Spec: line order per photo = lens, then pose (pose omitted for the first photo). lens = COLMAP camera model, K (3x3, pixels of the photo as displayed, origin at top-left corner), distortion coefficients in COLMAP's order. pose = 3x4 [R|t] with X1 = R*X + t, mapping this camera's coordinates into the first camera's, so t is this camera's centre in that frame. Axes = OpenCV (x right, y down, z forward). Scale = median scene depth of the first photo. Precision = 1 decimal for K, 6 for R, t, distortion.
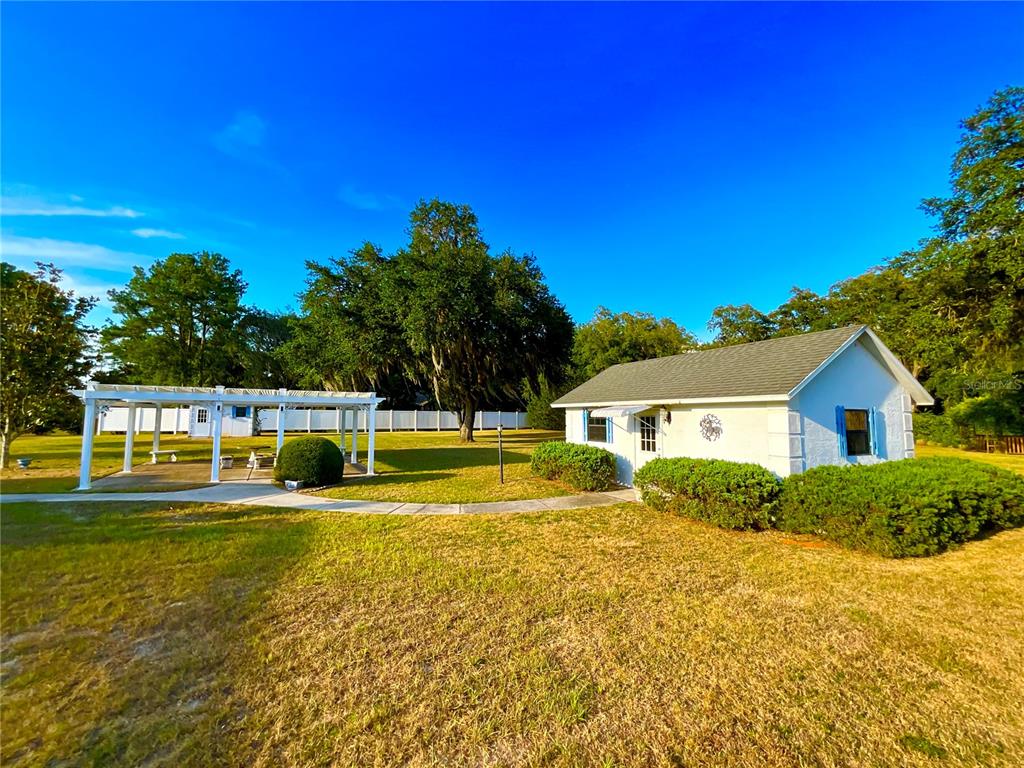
lens RADIAL K [[415.9, 0, 510.6], [0, 415.9, 386.3], [0, 0, 1]] dist [0.001650, 0.000525]
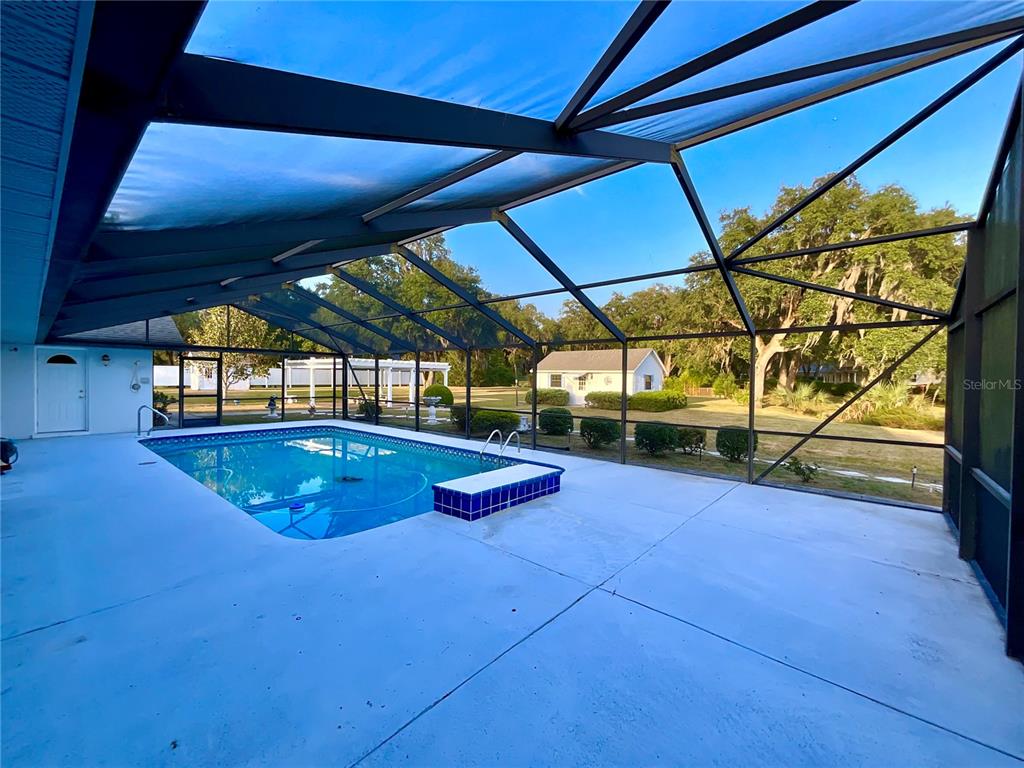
lens RADIAL K [[415.9, 0, 513.1], [0, 415.9, 381.9], [0, 0, 1]] dist [0.001650, 0.000525]
pose [[0.911972, -0.003815, 0.410234, -0.945429], [-0.035122, 0.995560, 0.087336, -0.086741], [-0.408745, -0.094056, 0.907789, -0.971991]]
